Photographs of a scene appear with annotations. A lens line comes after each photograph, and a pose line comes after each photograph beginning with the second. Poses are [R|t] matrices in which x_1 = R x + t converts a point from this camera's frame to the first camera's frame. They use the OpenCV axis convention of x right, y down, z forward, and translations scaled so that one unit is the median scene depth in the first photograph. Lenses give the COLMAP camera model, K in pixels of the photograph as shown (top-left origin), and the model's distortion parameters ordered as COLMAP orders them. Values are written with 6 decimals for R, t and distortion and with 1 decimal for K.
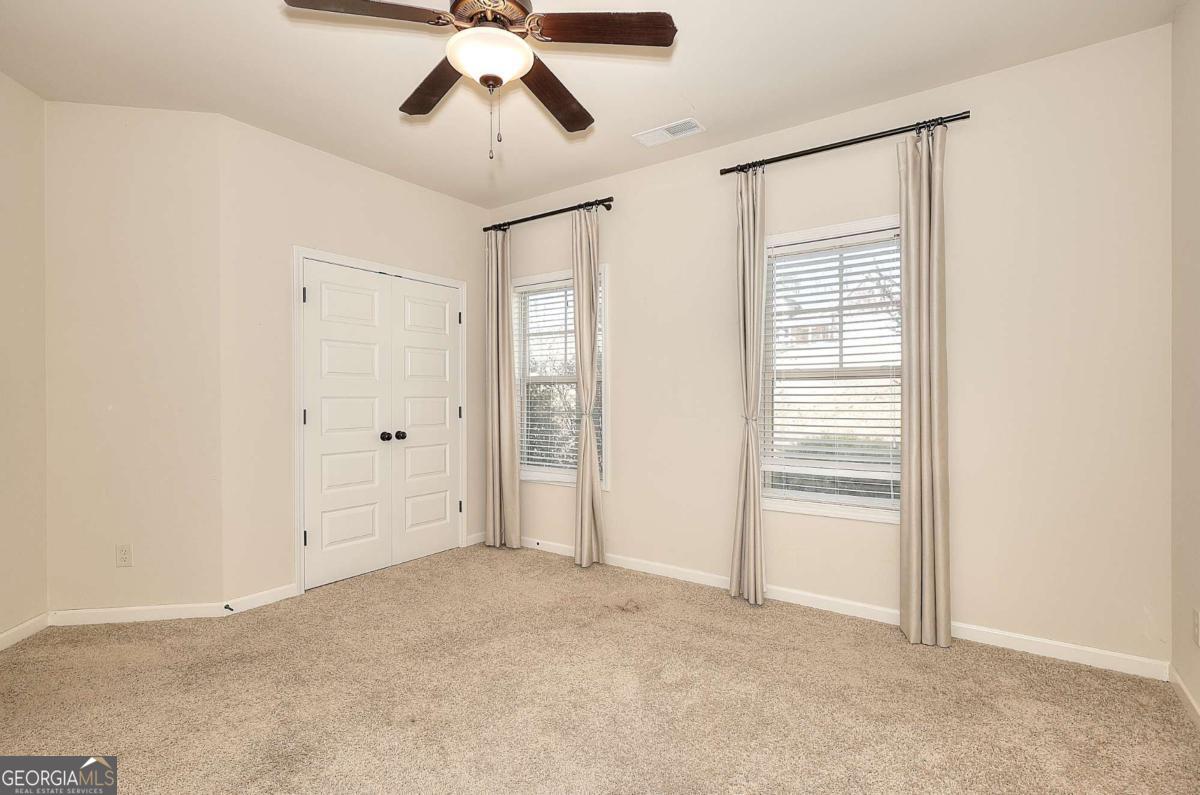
lens RADIAL K [[547.2, 0, 602.5], [0, 547.2, 405.2], [0, 0, 1]] dist [-0.023119, -0.000160]
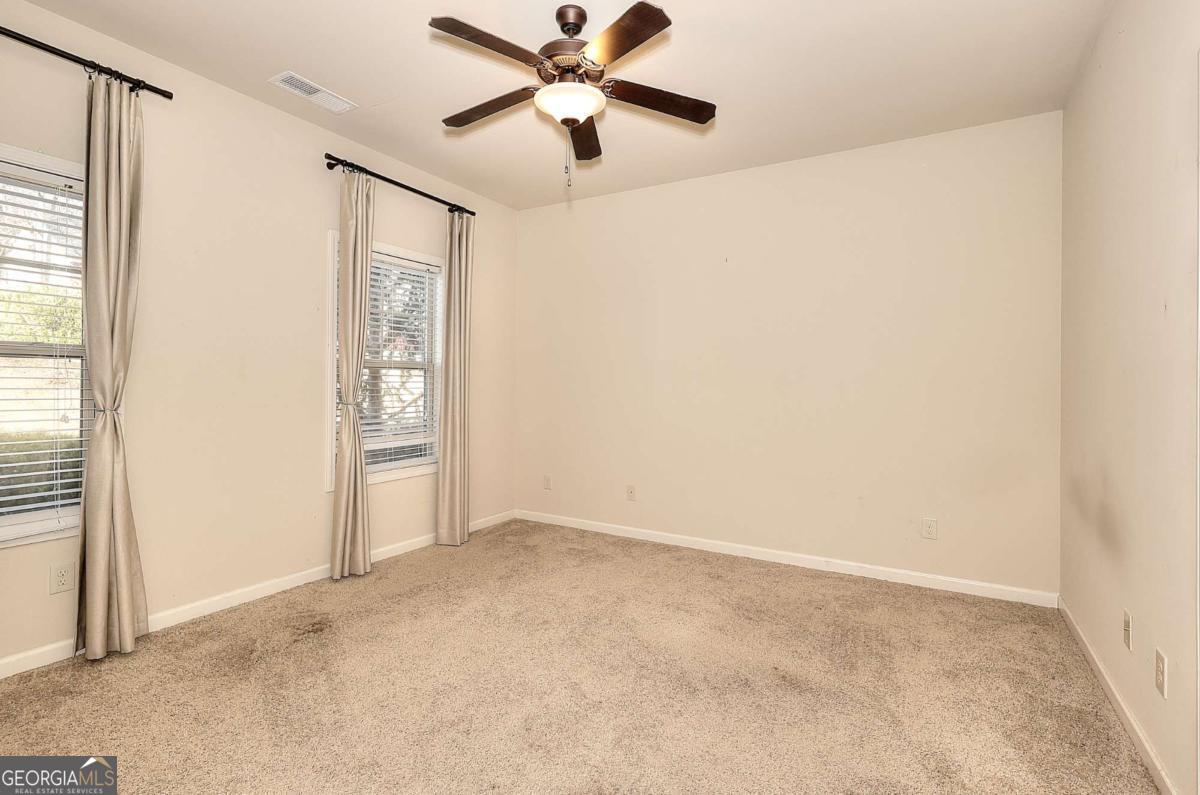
lens RADIAL K [[575.0, 0, 600.0], [0, 575.0, 397.5], [0, 0, 1]] dist [-0.001812, -0.000265]
pose [[-0.080845, -0.022538, 0.996472, -0.912367], [0.009073, 0.999686, 0.023347, -0.009929], [-0.996685, 0.010929, -0.080615, 0.625687]]
